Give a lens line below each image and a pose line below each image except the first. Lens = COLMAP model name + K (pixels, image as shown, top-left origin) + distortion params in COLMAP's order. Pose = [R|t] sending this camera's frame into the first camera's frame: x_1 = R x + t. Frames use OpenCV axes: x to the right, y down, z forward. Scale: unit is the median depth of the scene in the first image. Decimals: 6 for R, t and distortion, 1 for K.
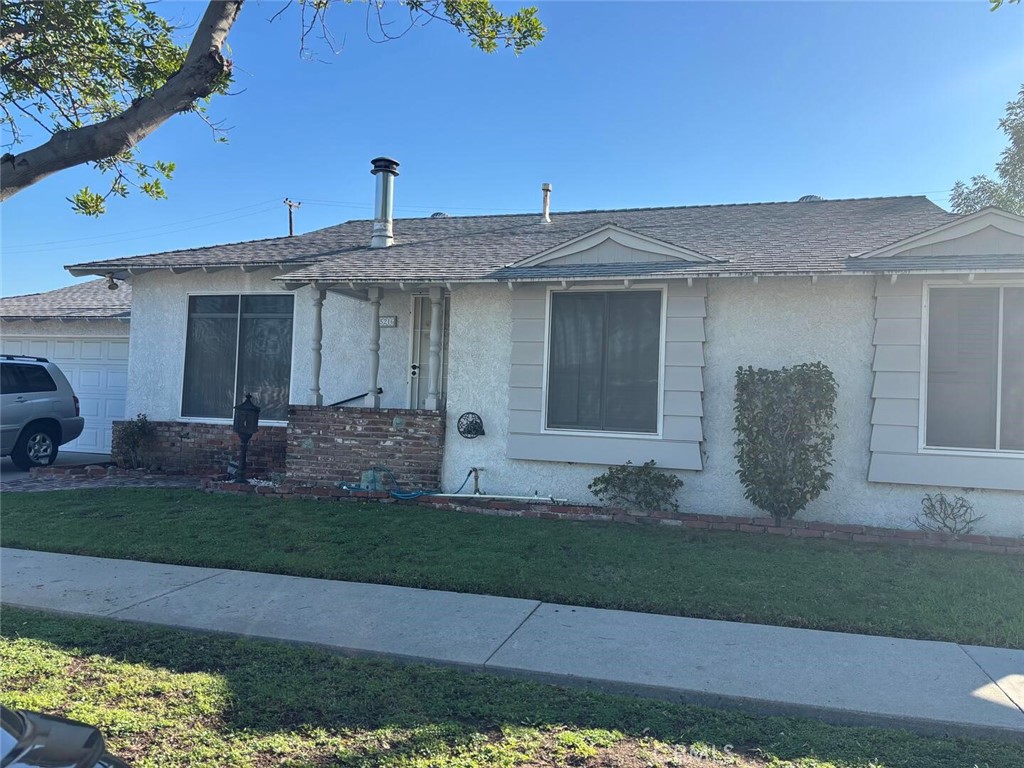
lens RADIAL K [[776.0, 0, 512.0], [0, 776.0, 384.0], [0, 0, 1]] dist [0.028543, 0.001358]
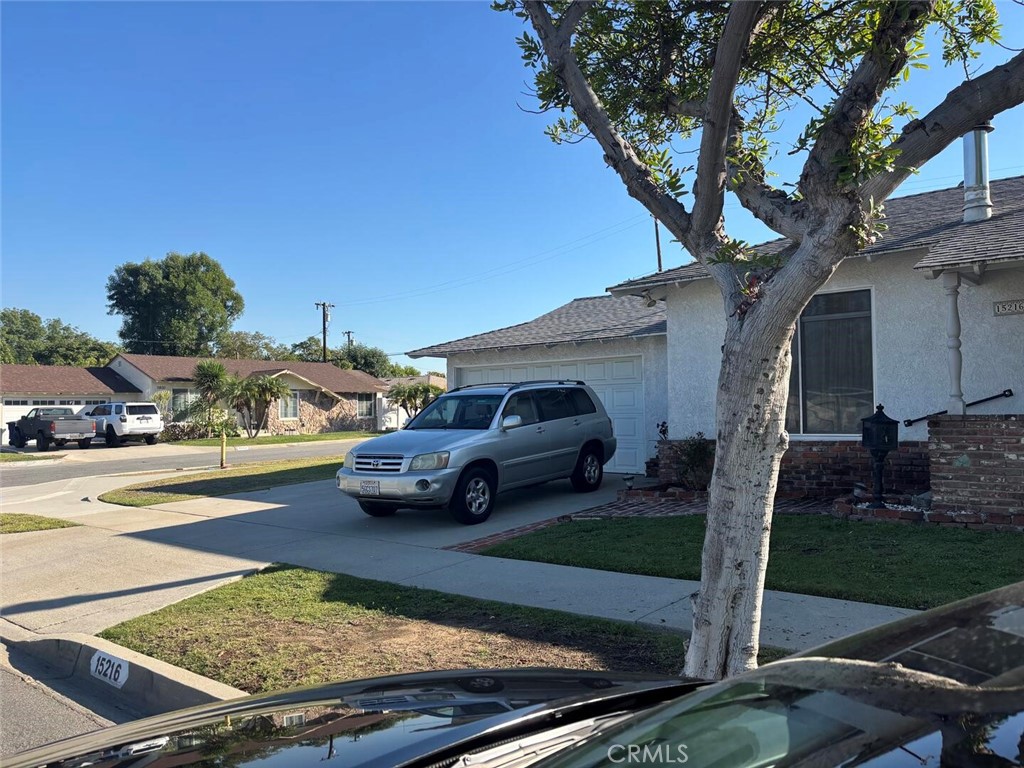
lens RADIAL K [[776.0, 0, 512.0], [0, 776.0, 384.0], [0, 0, 1]] dist [0.028543, 0.001358]
pose [[0.917514, -0.063181, -0.392652, -0.310420], [0.058047, 0.998002, -0.024948, -0.010140], [0.393444, 0.000097, 0.919349, 0.037911]]
